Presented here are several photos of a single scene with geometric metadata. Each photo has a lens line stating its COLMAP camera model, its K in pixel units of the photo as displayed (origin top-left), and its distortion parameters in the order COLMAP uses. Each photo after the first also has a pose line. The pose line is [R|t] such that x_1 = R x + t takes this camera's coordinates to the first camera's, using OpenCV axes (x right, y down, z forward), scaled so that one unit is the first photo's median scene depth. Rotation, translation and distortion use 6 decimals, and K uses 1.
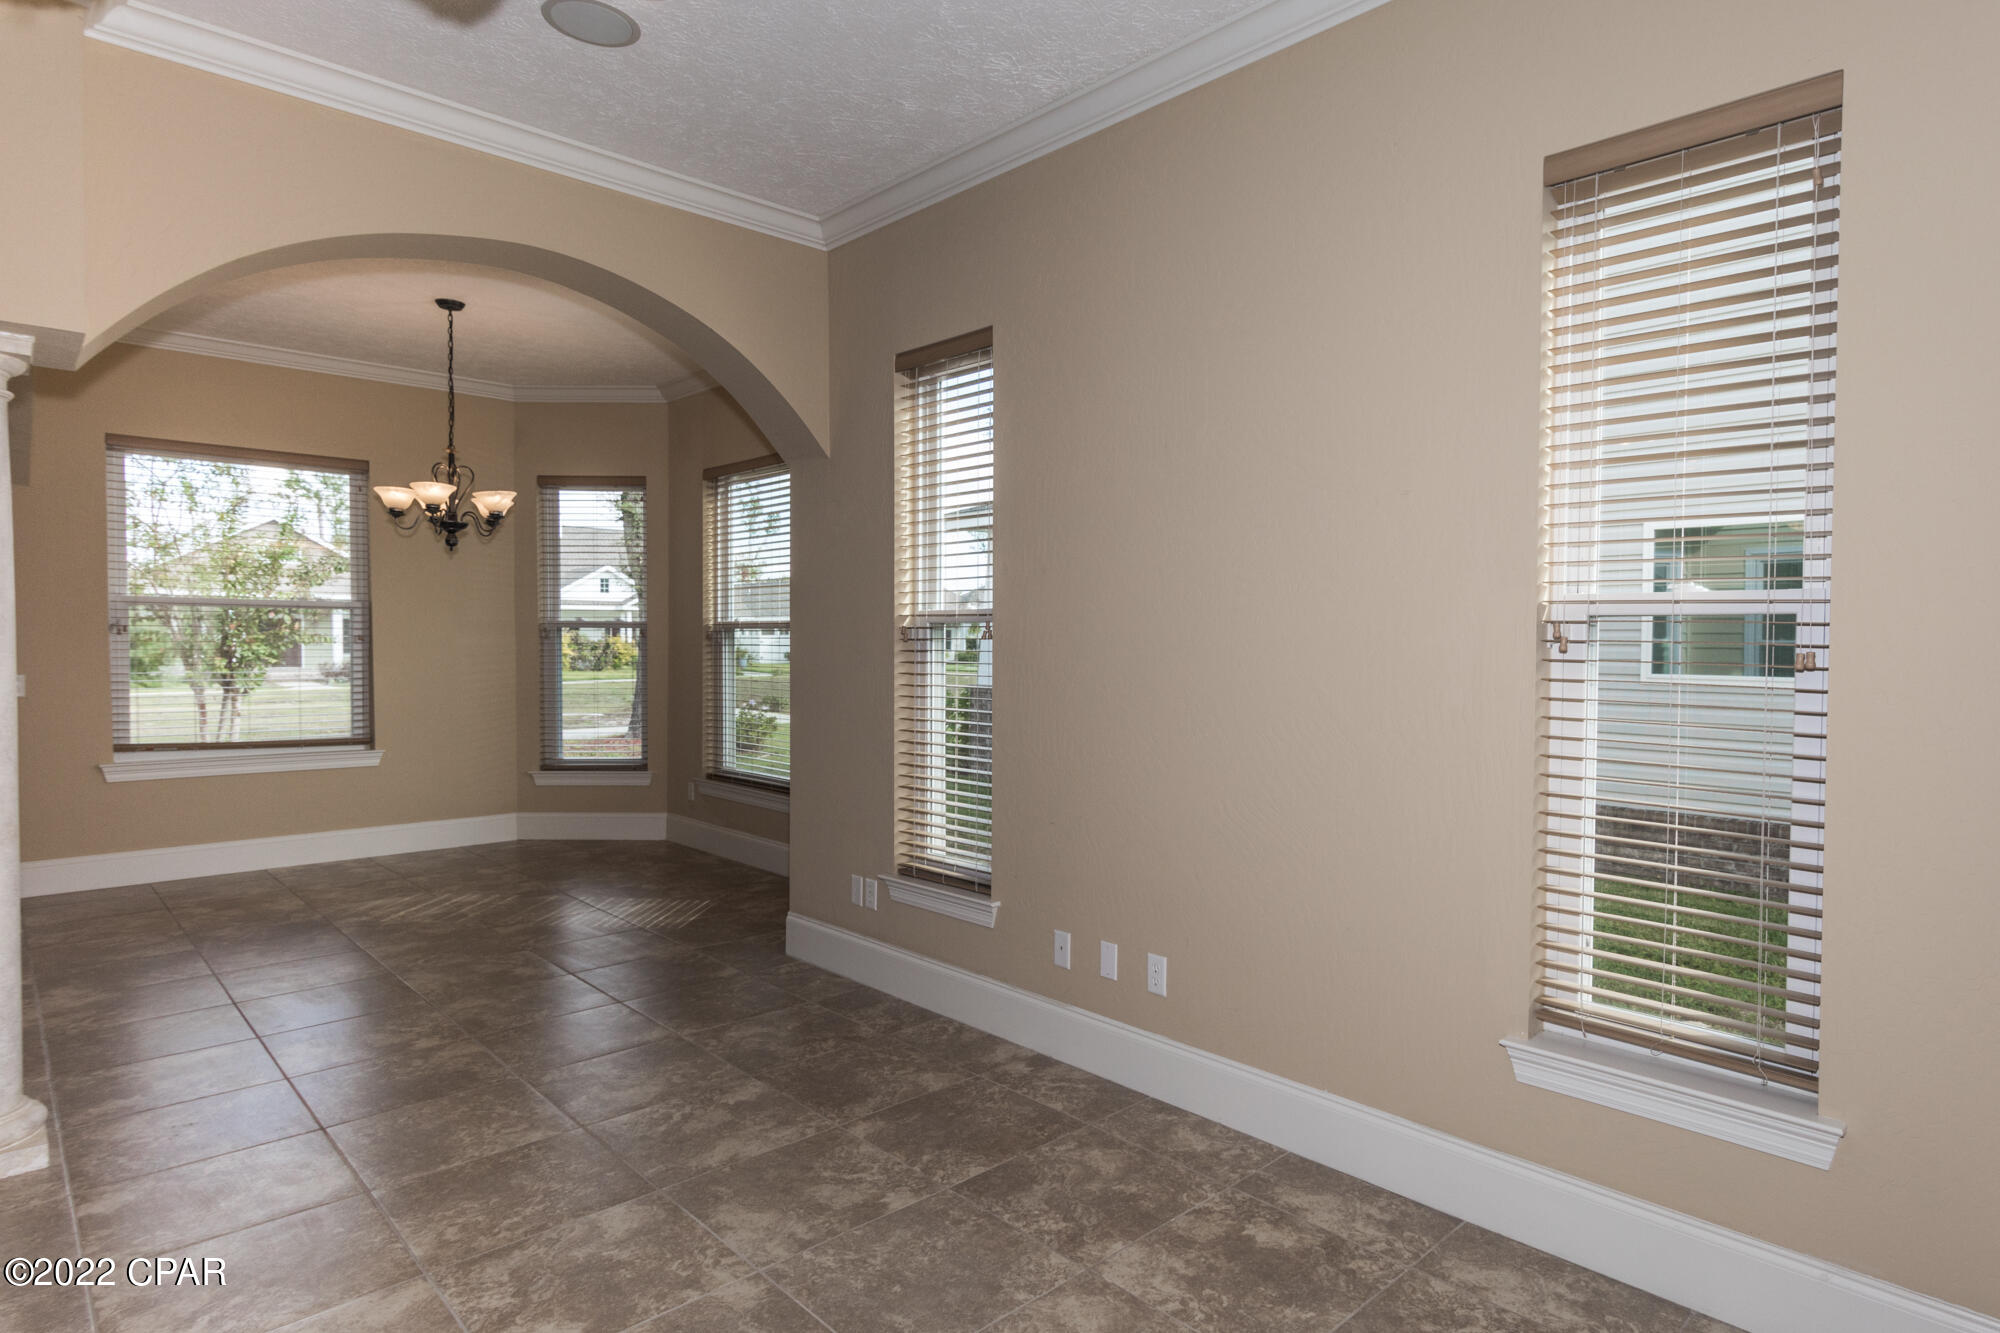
lens RADIAL K [[1093.4, 0, 1126.8], [0, 1093.4, 669.5], [0, 0, 1]] dist [0.000387, 0.000368]
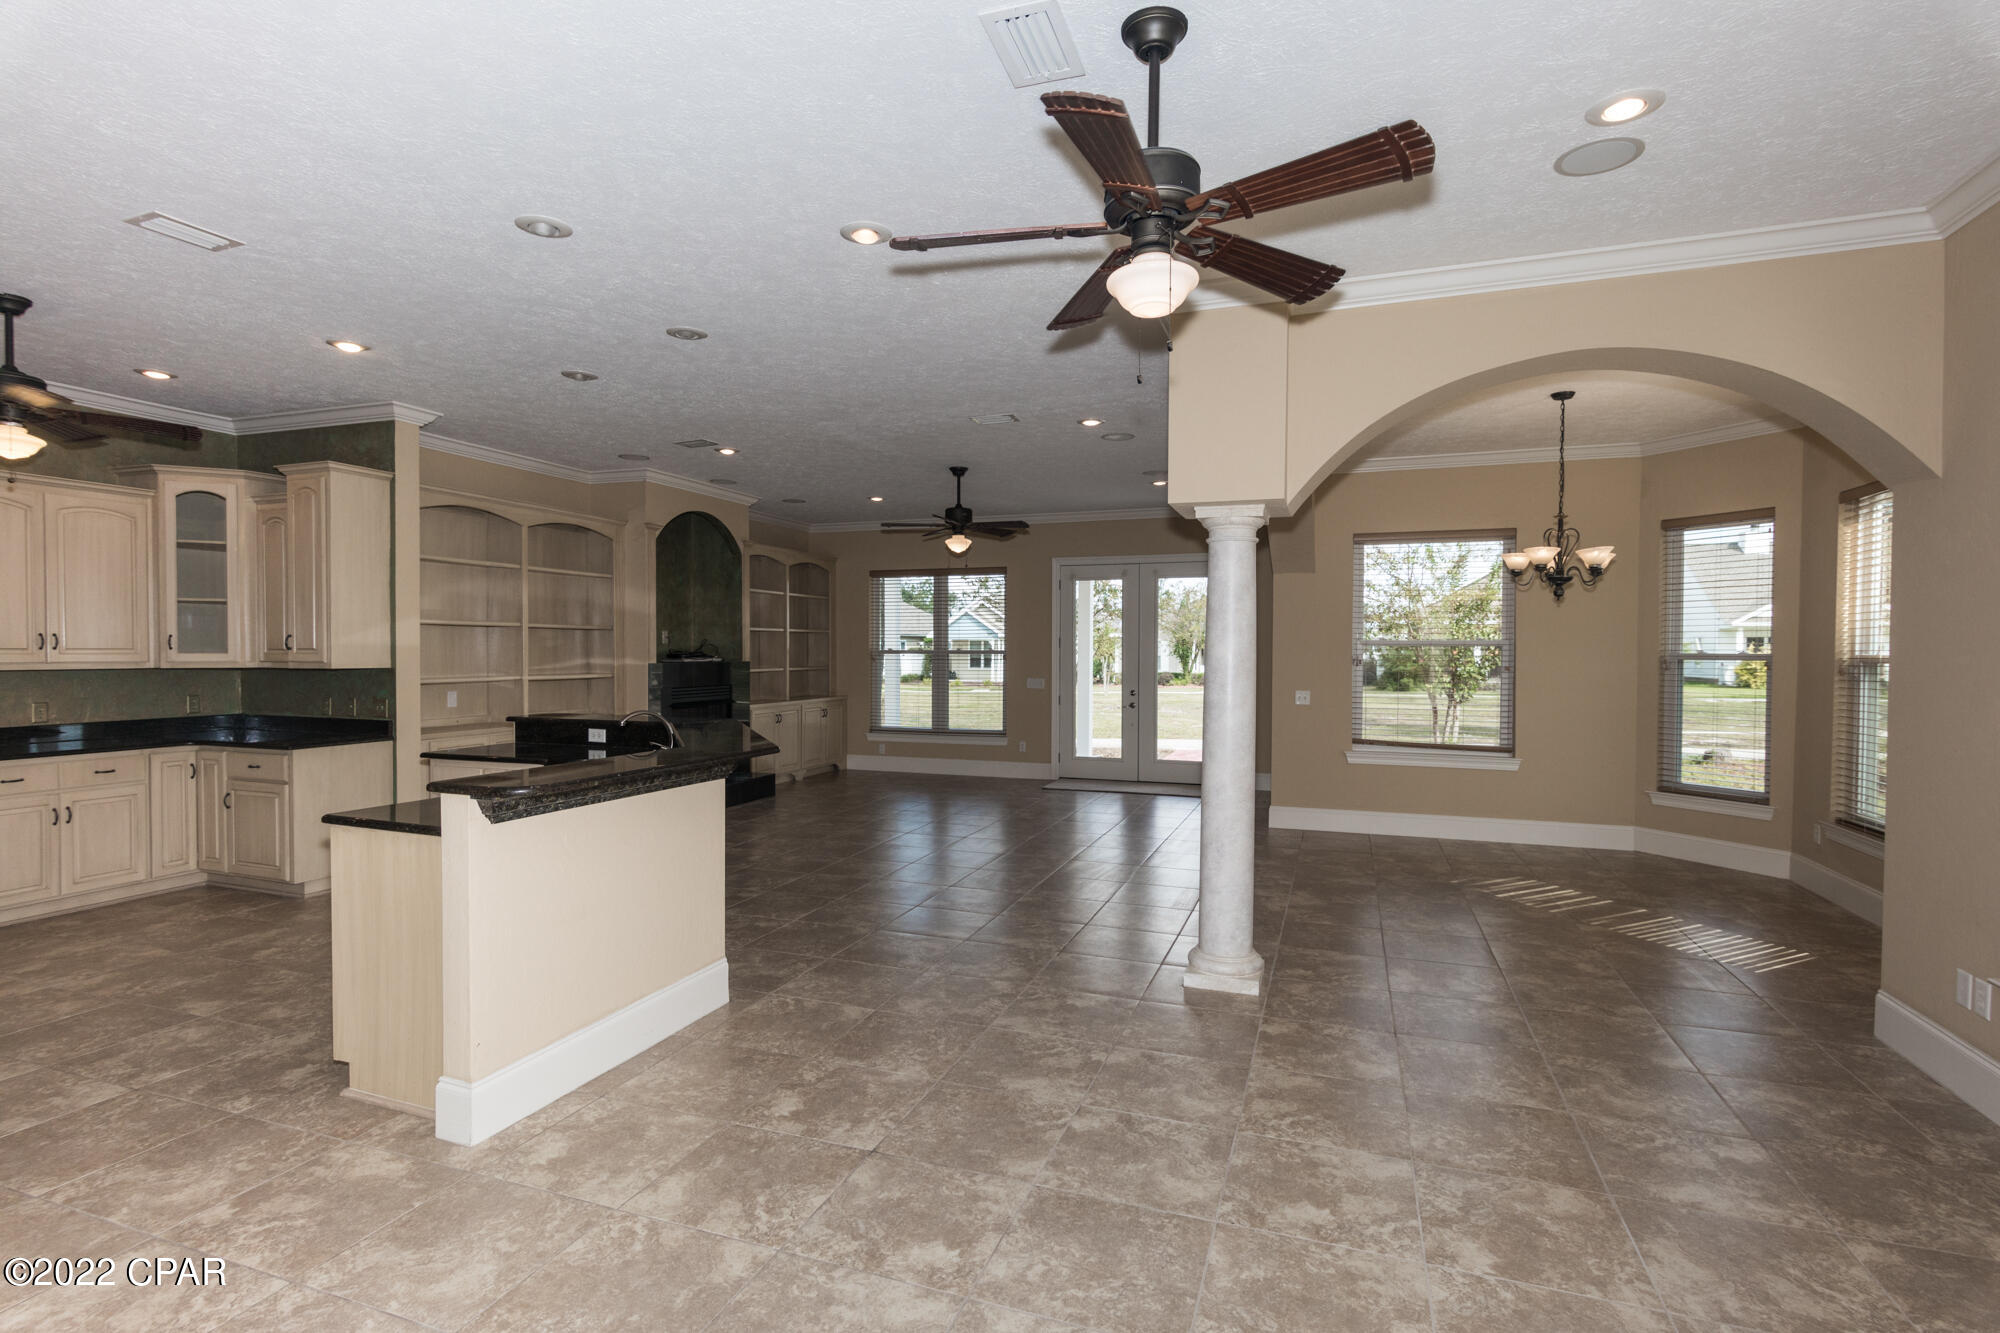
lens RADIAL K [[962.0, 0, 992.7], [0, 962.0, 667.5], [0, 0, 1]] dist [0.001509, 0.000033]
pose [[0.398013, 0.011797, -0.917304, 0.107824], [-0.024110, 0.999706, 0.002395, -0.023406], [0.917063, 0.021163, 0.398180, 0.012675]]
